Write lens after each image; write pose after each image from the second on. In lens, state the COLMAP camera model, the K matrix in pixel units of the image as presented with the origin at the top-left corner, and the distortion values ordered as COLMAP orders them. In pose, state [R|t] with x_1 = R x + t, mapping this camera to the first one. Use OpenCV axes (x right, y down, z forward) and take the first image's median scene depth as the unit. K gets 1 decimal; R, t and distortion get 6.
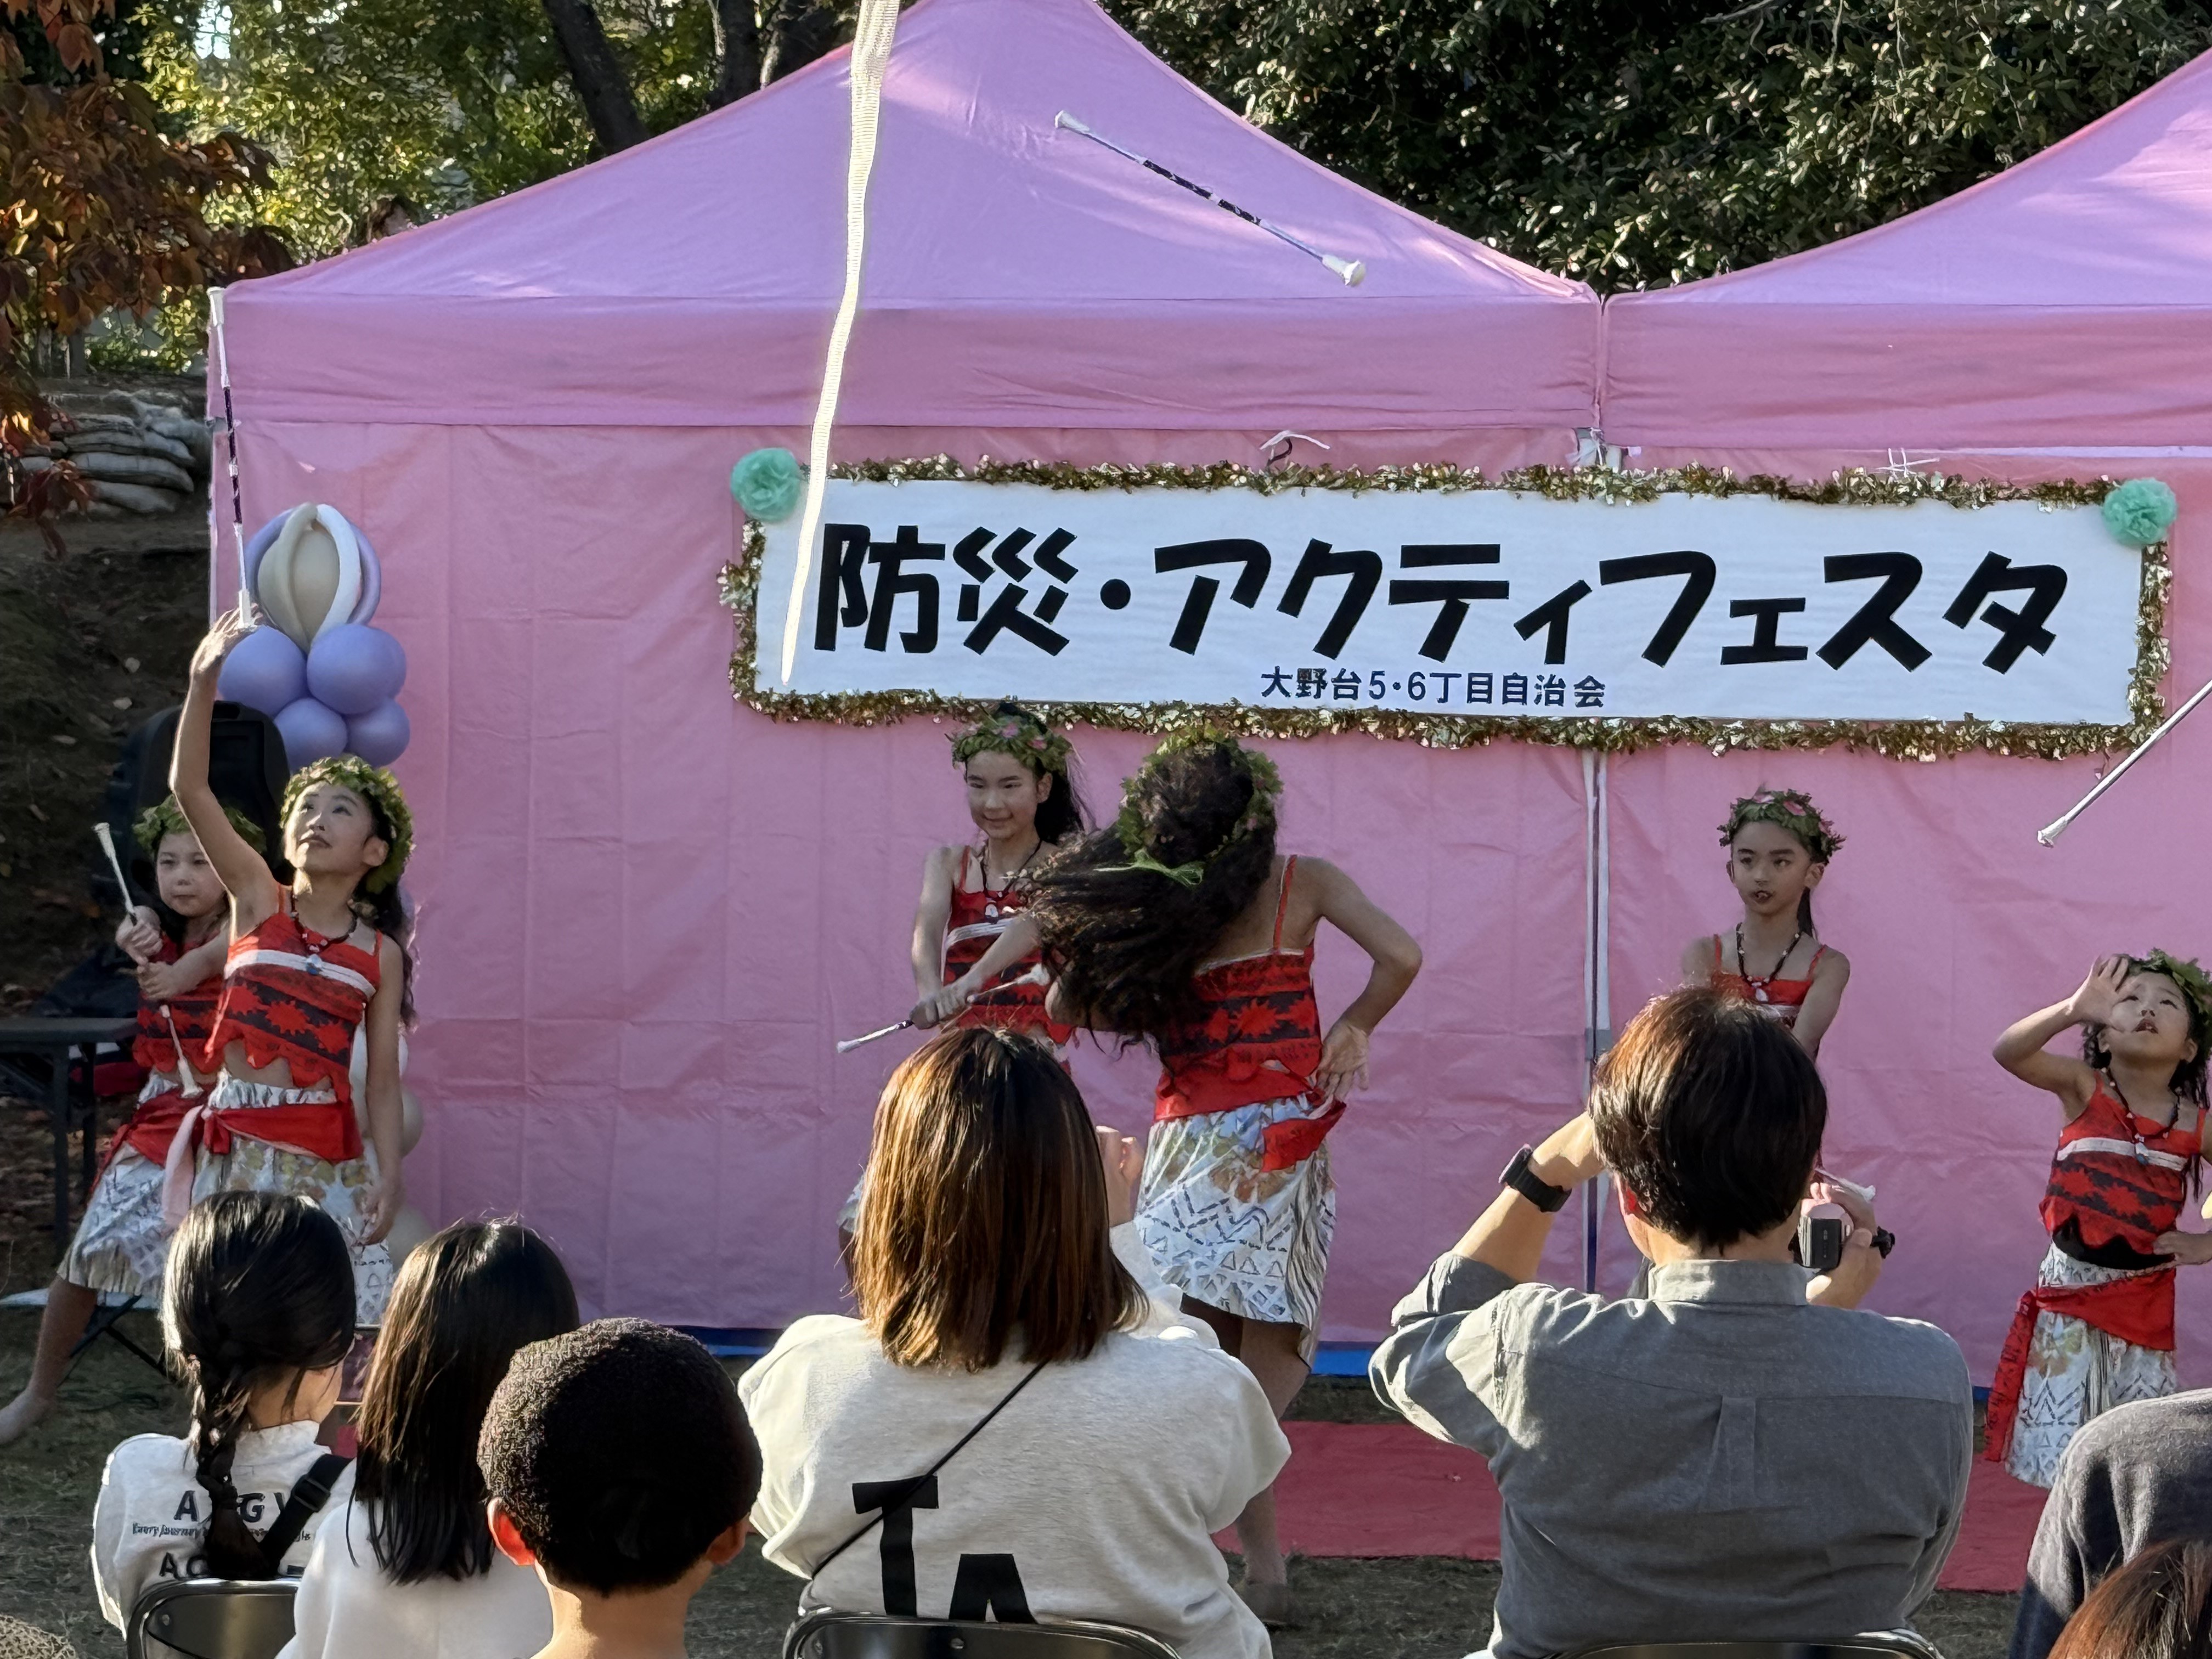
lens RADIAL K [[6902.0, 0, 860.9], [0, 6902.0, 837.1], [0, 0, 1]] dist [0.101391, -1.376924]
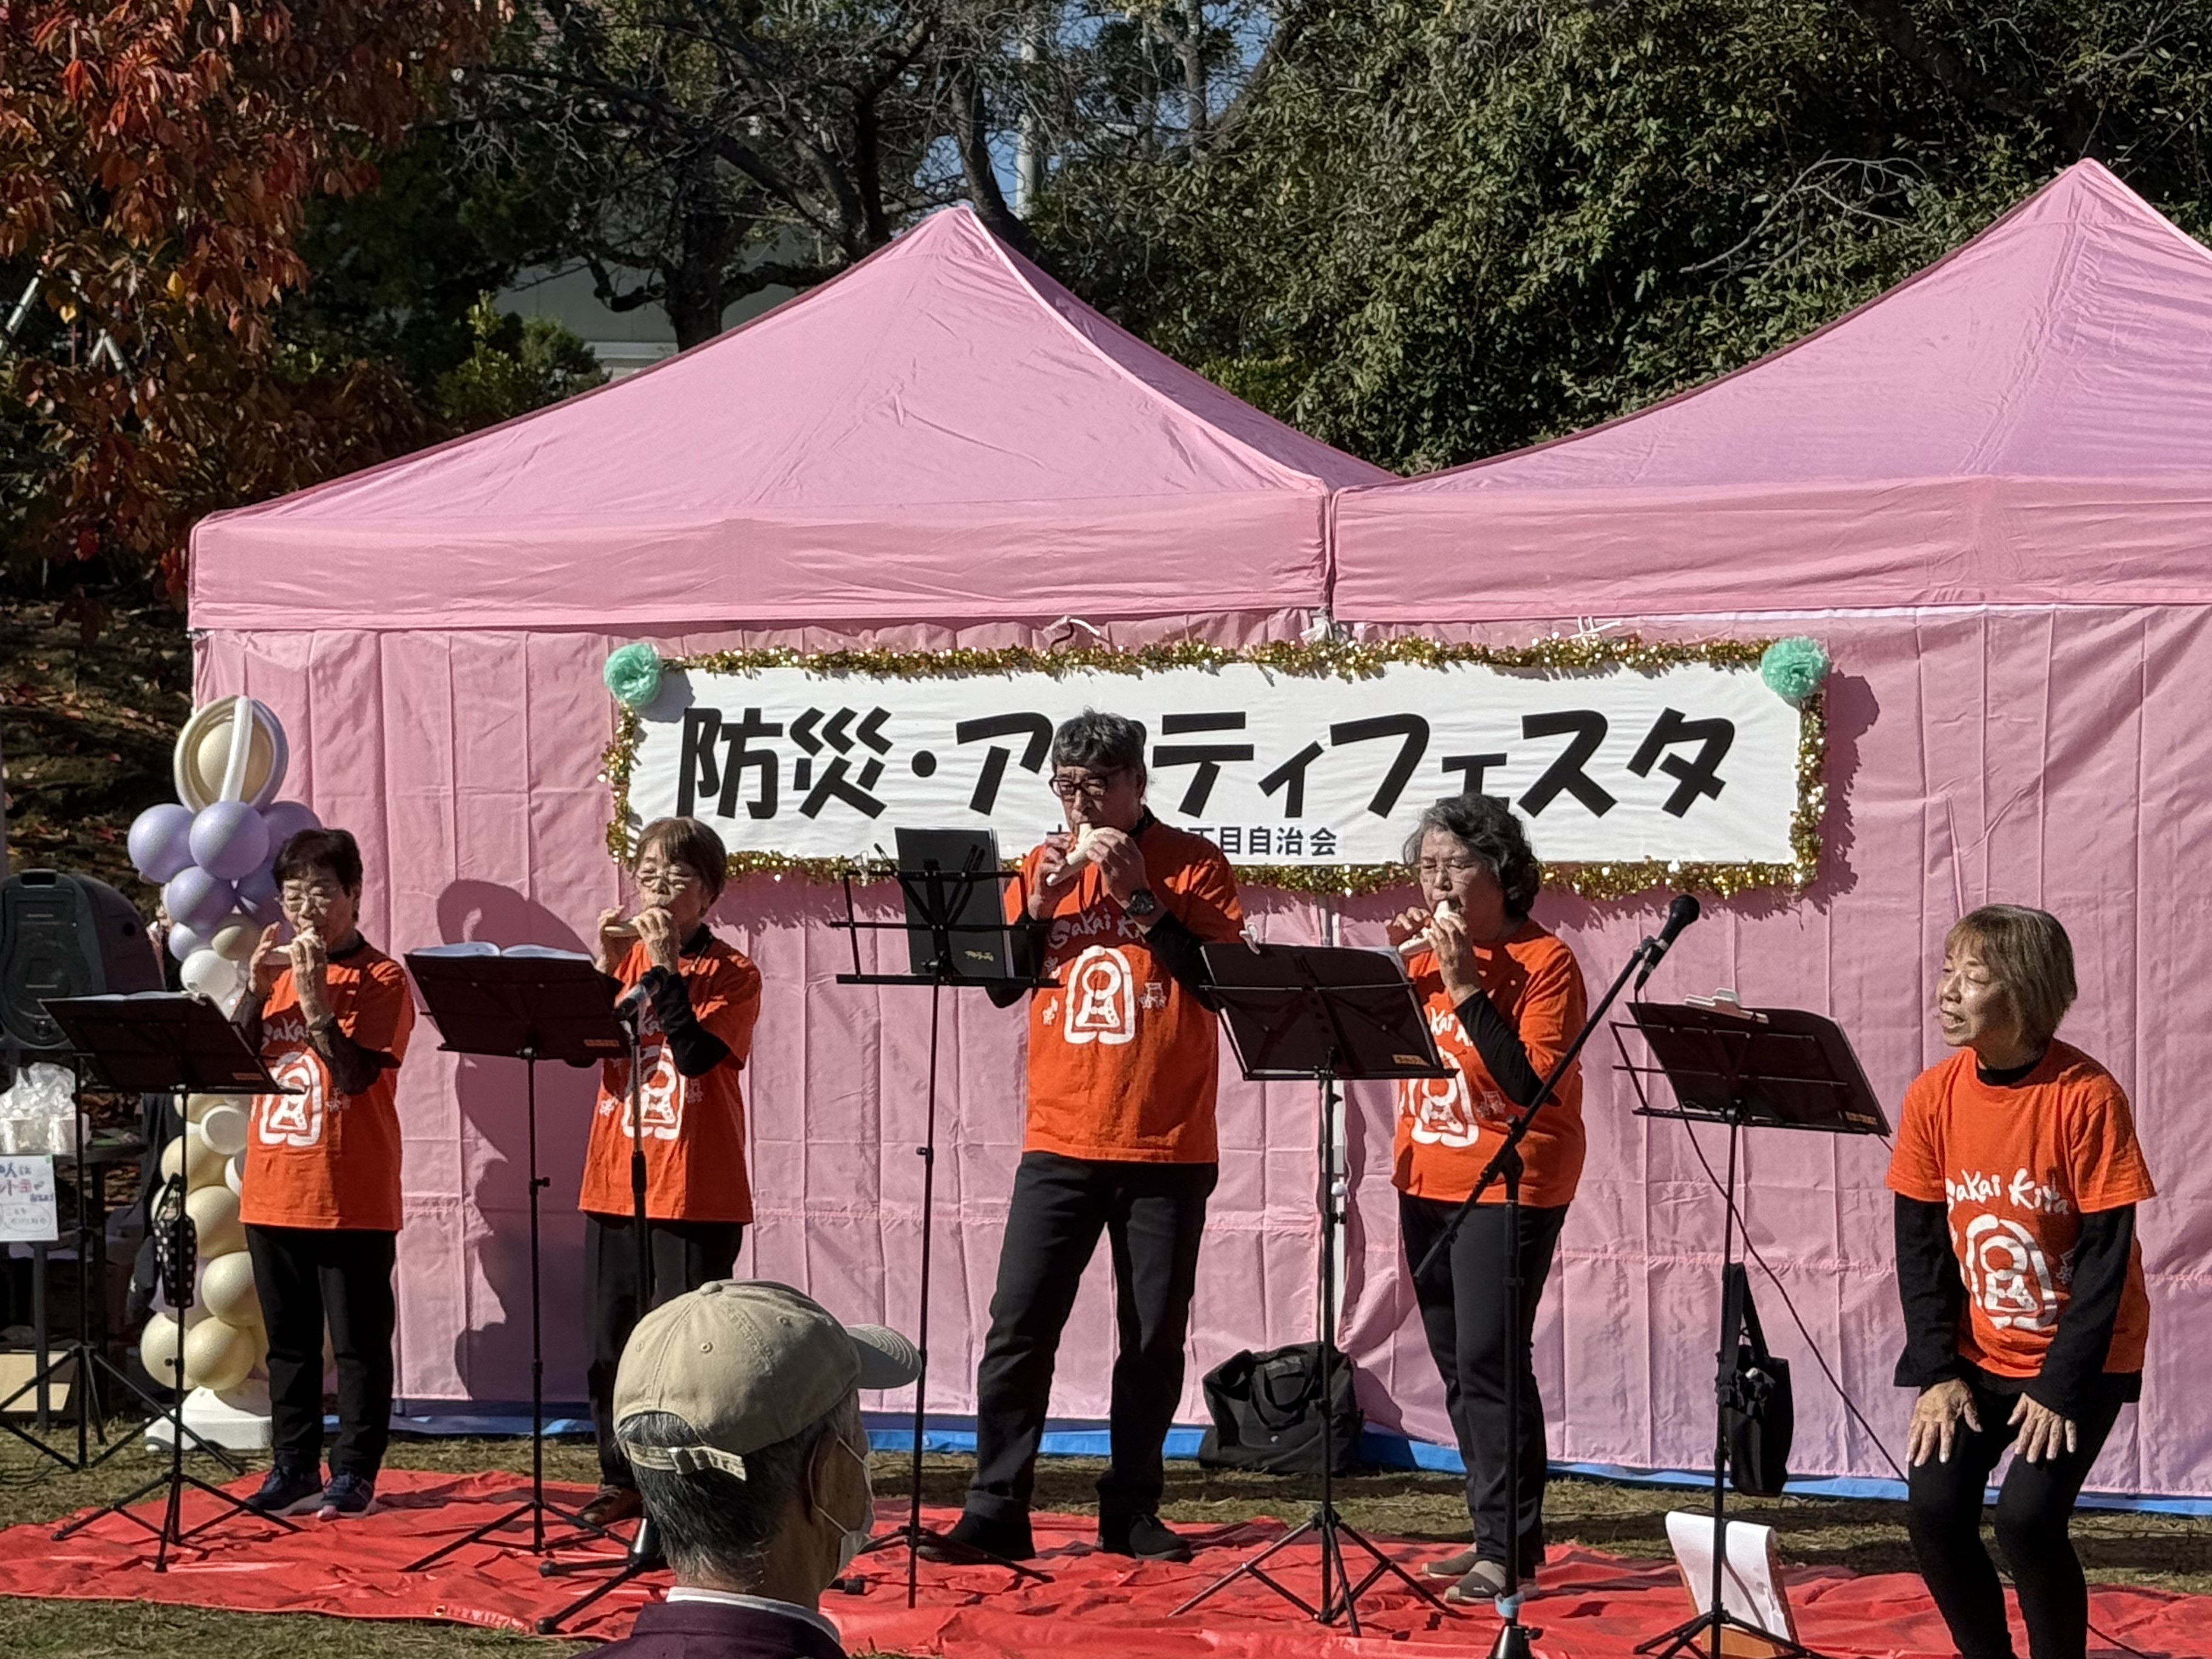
lens RADIAL K [[5055.2, 0, 1106.0], [0, 5055.2, 829.5], [0, 0, 1]] dist [0.084537, -0.057995]
pose [[0.990355, -0.019835, -0.137127, 0.181538], [0.015902, 0.999432, -0.029712, 0.000711], [0.137638, 0.027245, 0.990108, 0.184248]]
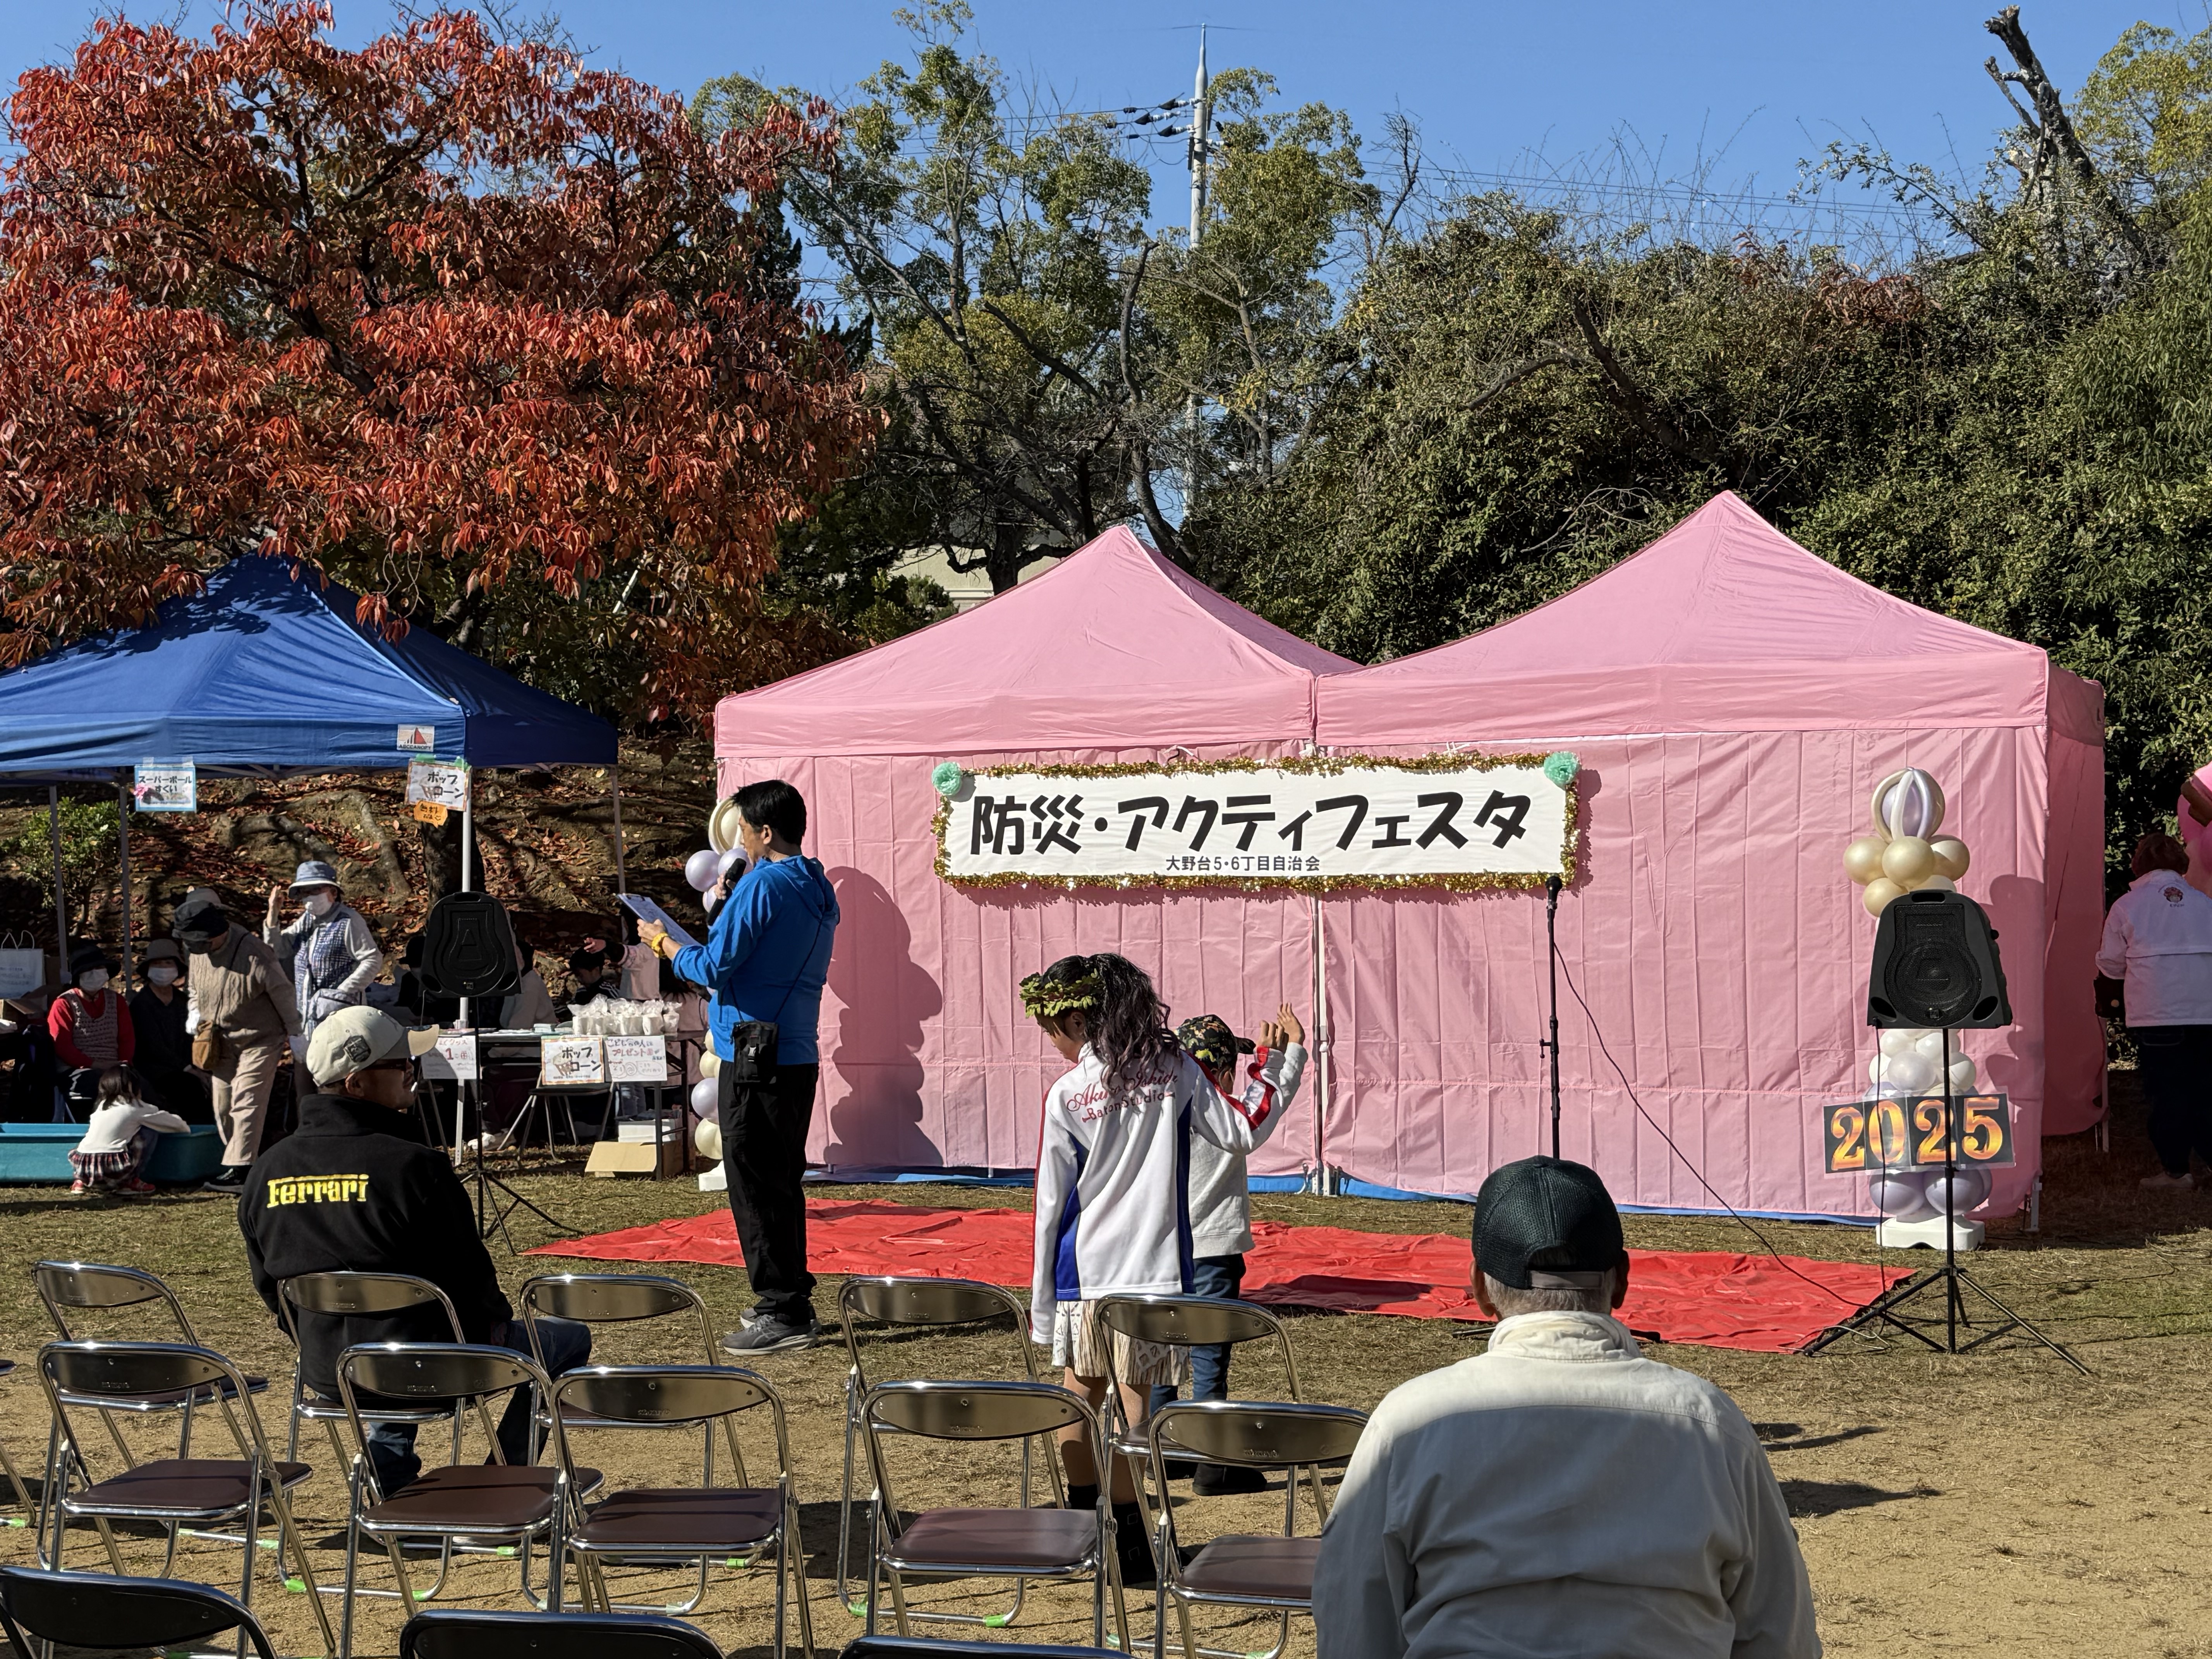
lens RADIAL K [[2872.4, 0, 1106.0], [0, 2872.4, 829.5], [0, 0, 1]] dist [0.015723, 0.016136]
pose [[0.981811, -0.032641, -0.187033, 0.205697], [0.025555, 0.998866, -0.040174, 0.002059], [0.188132, 0.034664, 0.981532, 0.132006]]
